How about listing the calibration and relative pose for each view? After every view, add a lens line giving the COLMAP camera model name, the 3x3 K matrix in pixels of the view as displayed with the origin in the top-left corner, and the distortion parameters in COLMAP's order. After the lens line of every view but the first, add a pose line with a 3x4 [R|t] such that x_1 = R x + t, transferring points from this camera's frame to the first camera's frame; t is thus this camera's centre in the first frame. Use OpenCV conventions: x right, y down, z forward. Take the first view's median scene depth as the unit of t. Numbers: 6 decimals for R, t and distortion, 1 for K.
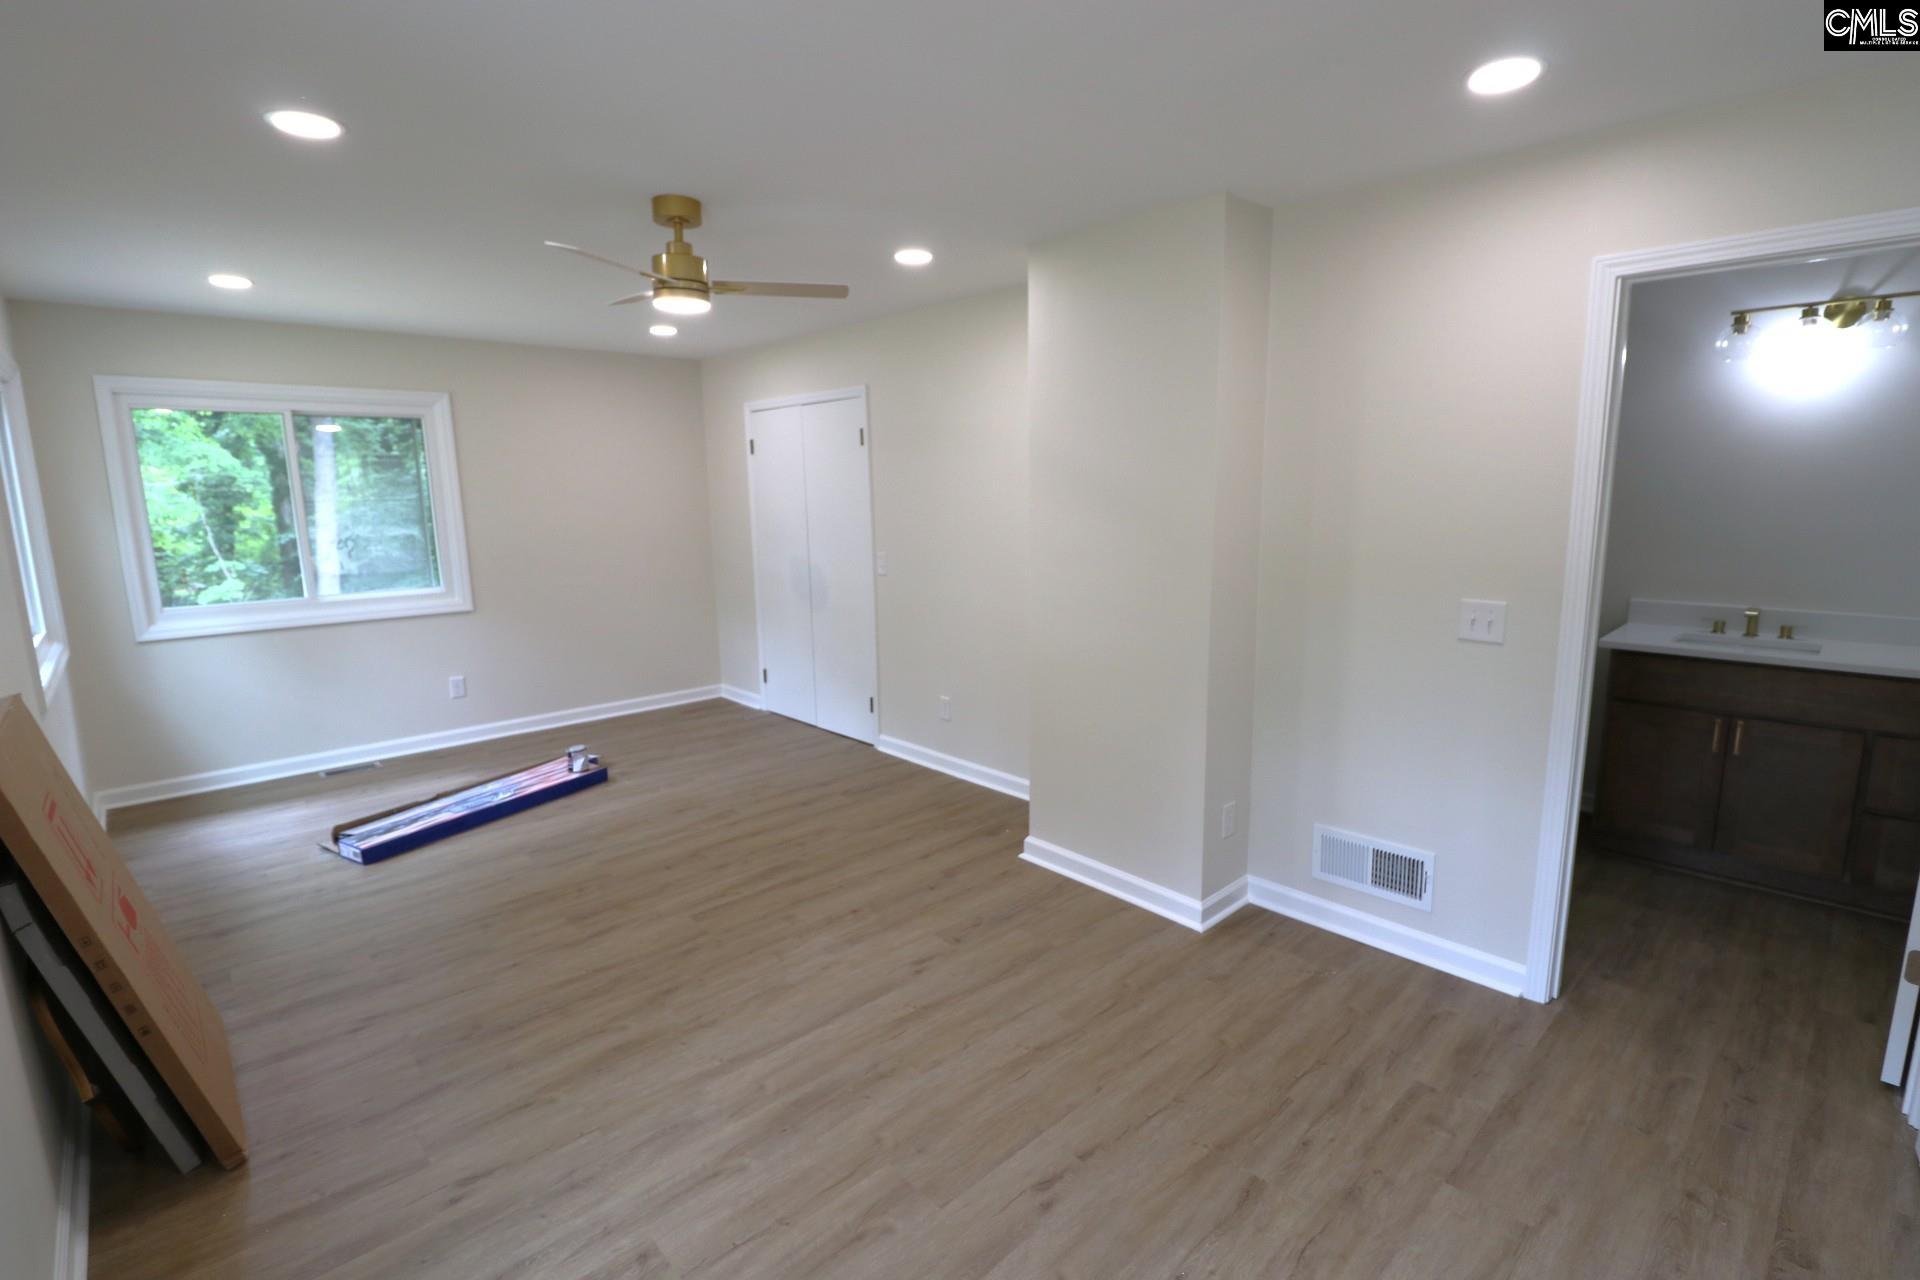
lens RADIAL K [[886.0, 0, 958.5], [0, 886.0, 634.8], [0, 0, 1]] dist [-0.006555, -0.009913]
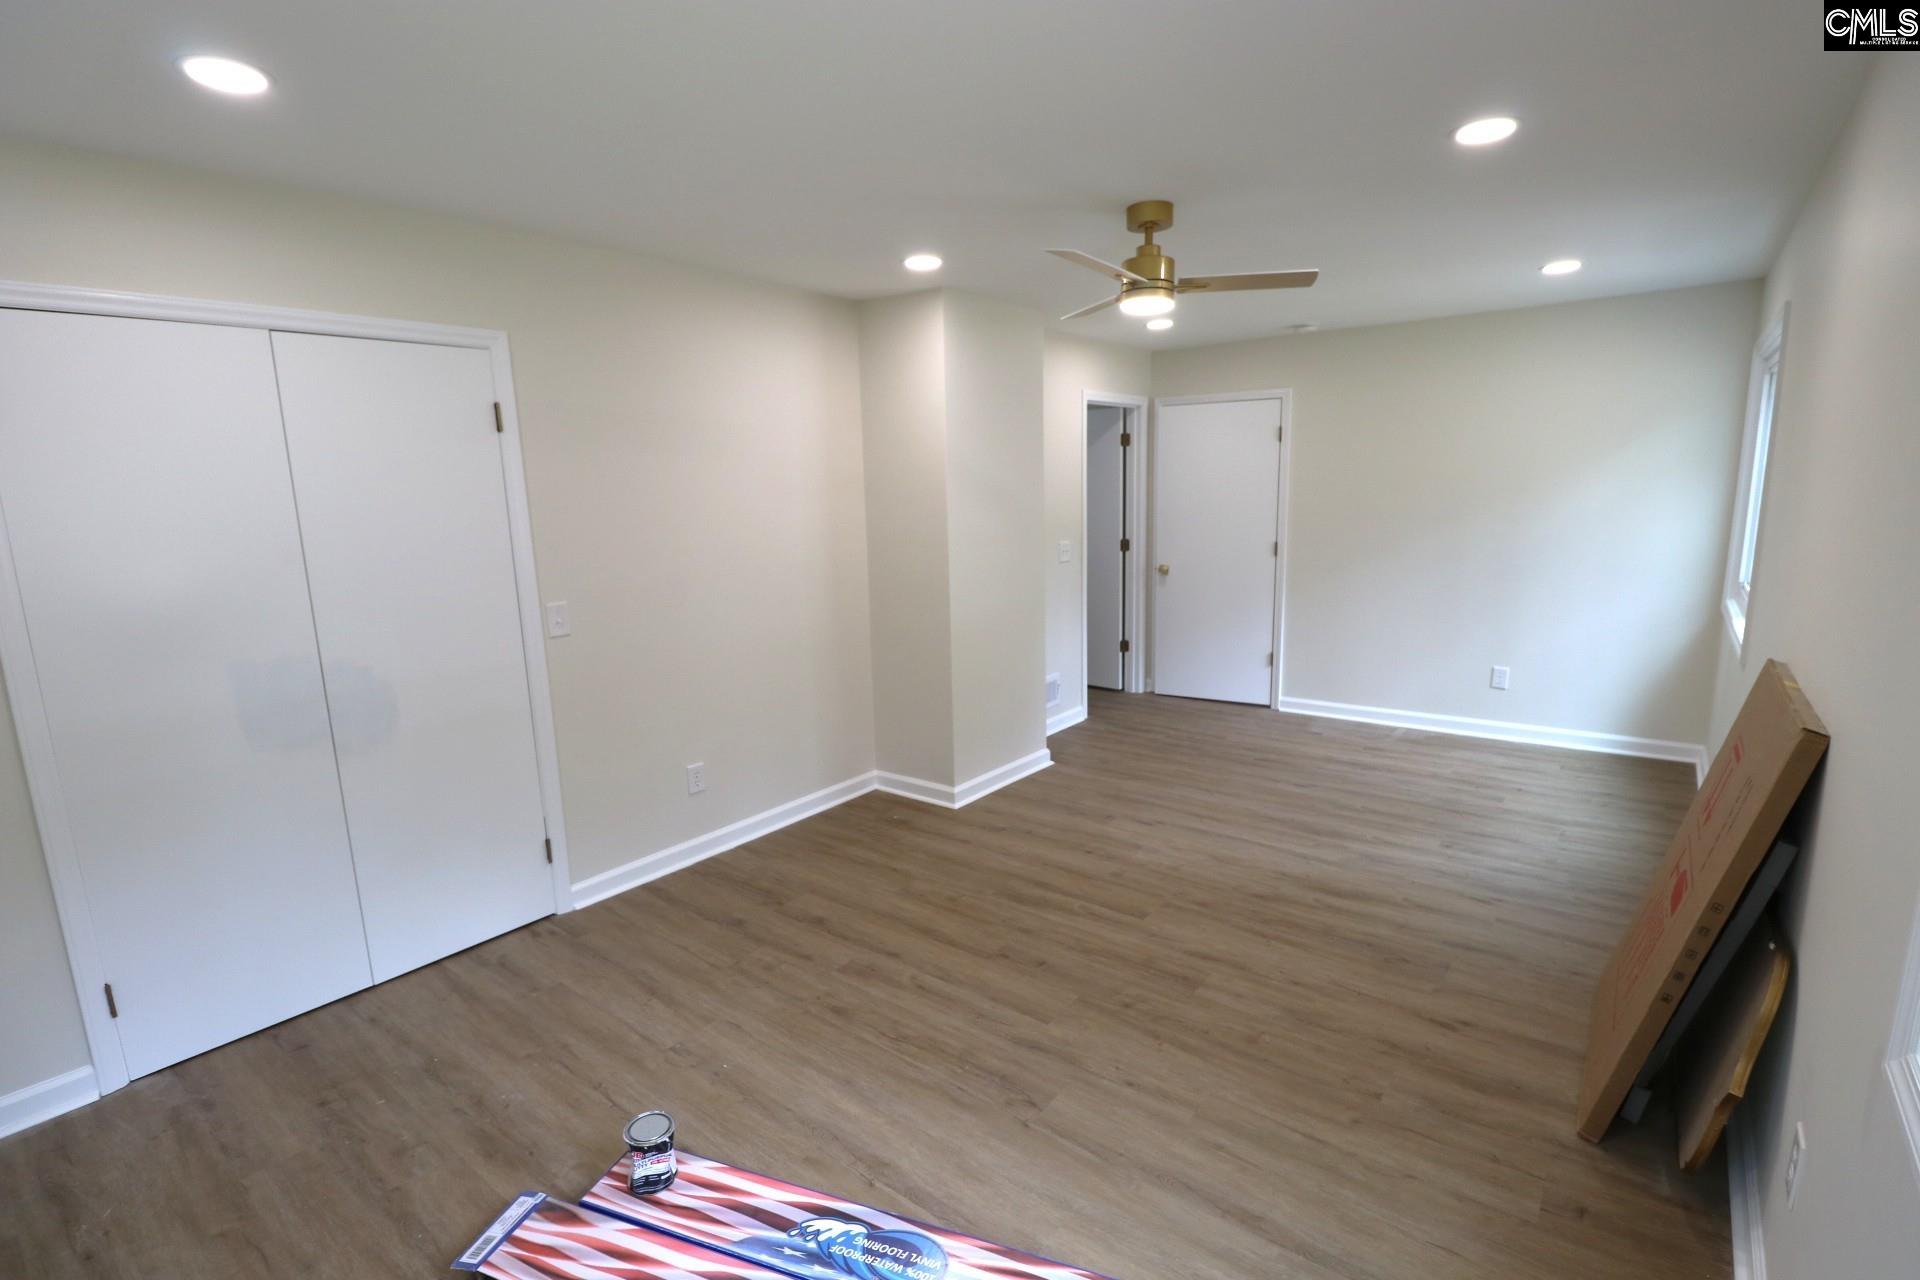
lens RADIAL K [[886.0, 0, 960.3], [0, 886.0, 632.9], [0, 0, 1]] dist [-0.006555, -0.009913]
pose [[-0.150730, -0.146028, 0.977730, -1.216696], [0.191071, 0.966077, 0.173743, -0.202890], [-0.969934, 0.213004, -0.117715, 1.275810]]
